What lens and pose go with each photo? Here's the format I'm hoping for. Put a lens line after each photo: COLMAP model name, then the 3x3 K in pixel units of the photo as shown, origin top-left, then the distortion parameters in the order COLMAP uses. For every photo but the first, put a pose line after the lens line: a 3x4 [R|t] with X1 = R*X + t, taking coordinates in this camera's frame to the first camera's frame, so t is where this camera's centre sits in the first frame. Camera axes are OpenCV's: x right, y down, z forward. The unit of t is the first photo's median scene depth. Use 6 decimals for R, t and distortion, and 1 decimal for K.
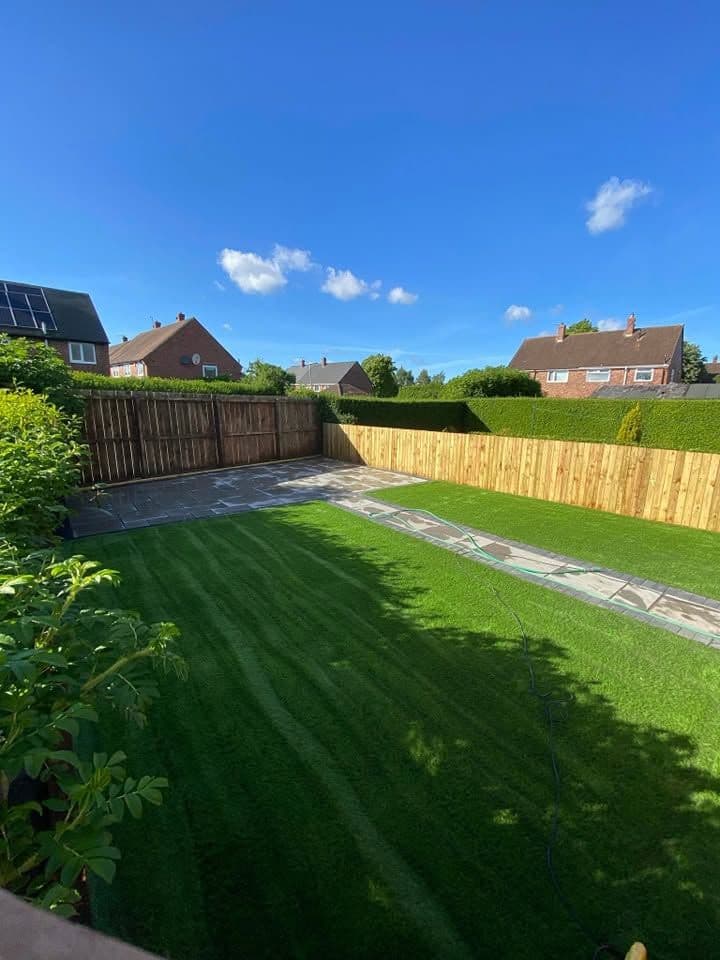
lens RADIAL K [[385.6, 0, 360.6], [0, 385.6, 479.2], [0, 0, 1]] dist [0.009414, -0.002443]
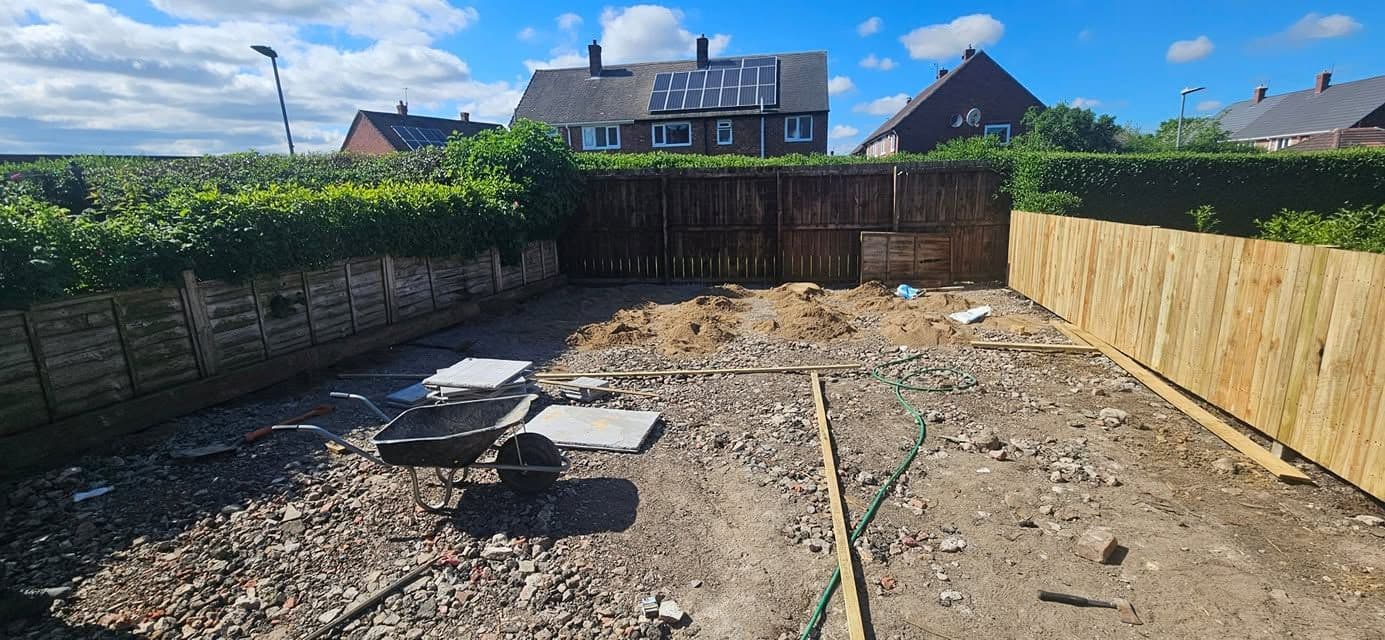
lens RADIAL K [[565.6, 0, 695.1], [0, 565.6, 313.8], [0, 0, 1]] dist [-0.000532, -0.000146]
pose [[0.572394, 0.143658, -0.807297, 0.562258], [-0.127999, 0.988118, 0.085080, -0.054854], [0.809927, 0.054634, 0.583981, 0.535914]]
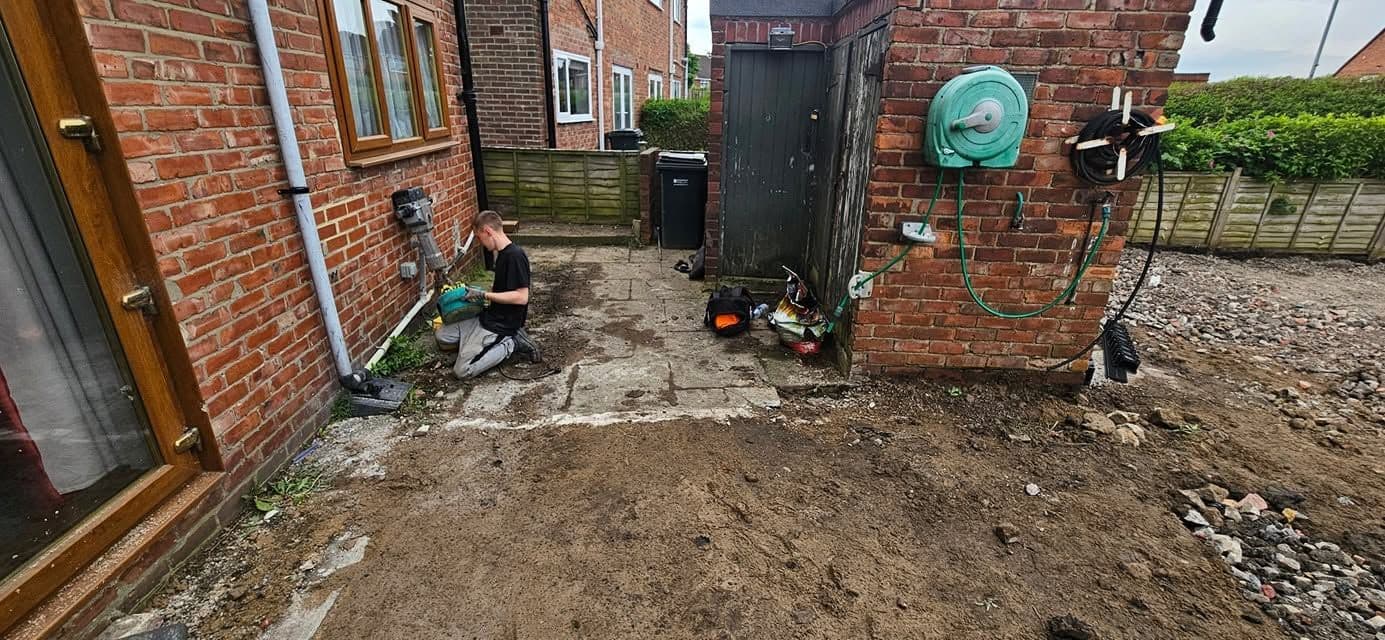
lens RADIAL K [[565.6, 0, 695.0], [0, 565.6, 313.2], [0, 0, 1]] dist [-0.000532, -0.000146]
pose [[-0.667334, 0.227042, -0.709307, 1.136311], [-0.184170, 0.872512, 0.452554, -0.020269], [0.721627, 0.432638, -0.540443, 0.383362]]
